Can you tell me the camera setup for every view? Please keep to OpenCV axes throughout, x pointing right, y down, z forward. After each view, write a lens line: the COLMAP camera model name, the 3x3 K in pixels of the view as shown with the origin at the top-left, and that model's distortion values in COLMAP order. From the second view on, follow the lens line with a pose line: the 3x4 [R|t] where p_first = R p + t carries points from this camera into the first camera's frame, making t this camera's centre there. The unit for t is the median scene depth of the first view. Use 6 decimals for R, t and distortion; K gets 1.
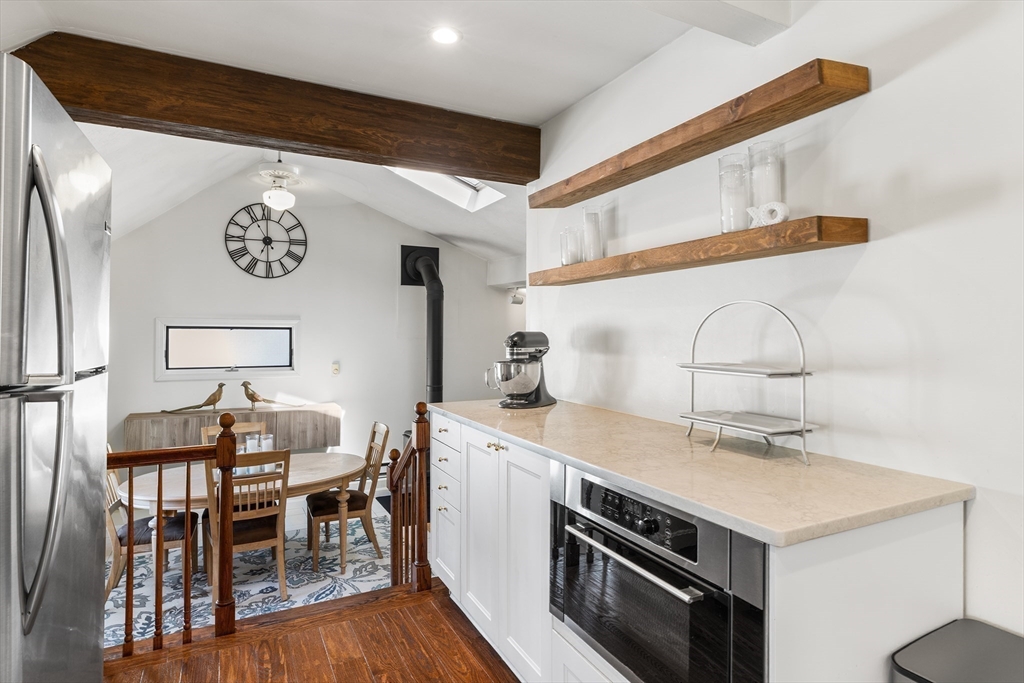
lens RADIAL K [[560.9, 0, 517.7], [0, 560.9, 333.7], [0, 0, 1]] dist [0.003036, 0.000705]
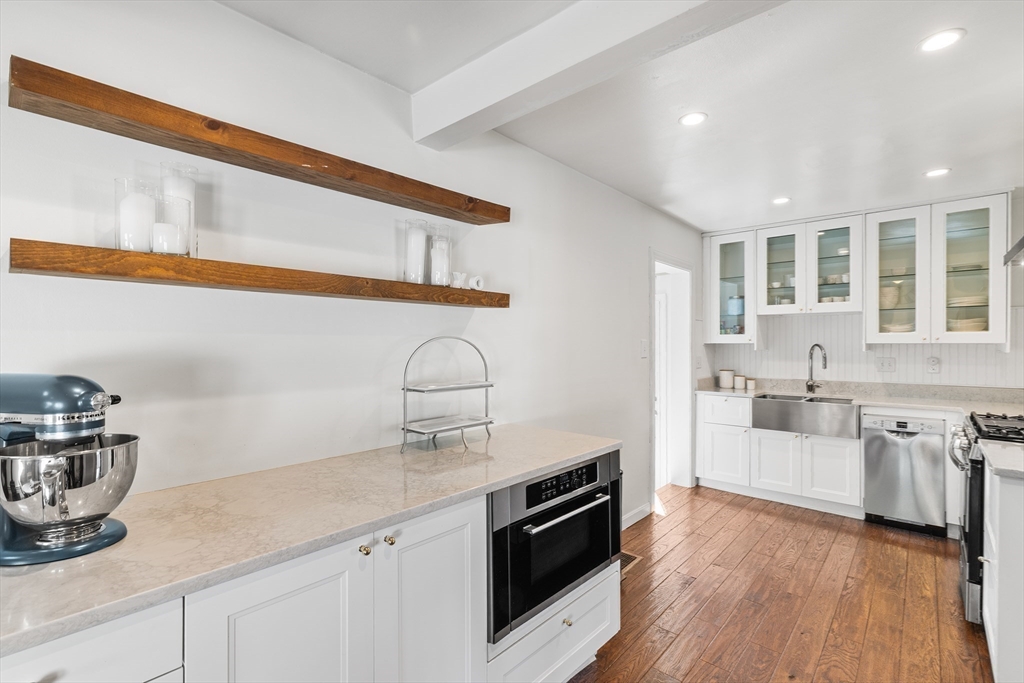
lens RADIAL K [[469.3, 0, 508.9], [0, 469.3, 345.8], [0, 0, 1]] dist [-0.000021, -0.000115]
pose [[-0.350258, -0.008064, 0.936619, -0.363287], [0.002747, 0.999950, 0.009637, -0.022728], [-0.936649, 0.005949, -0.350218, 0.626136]]
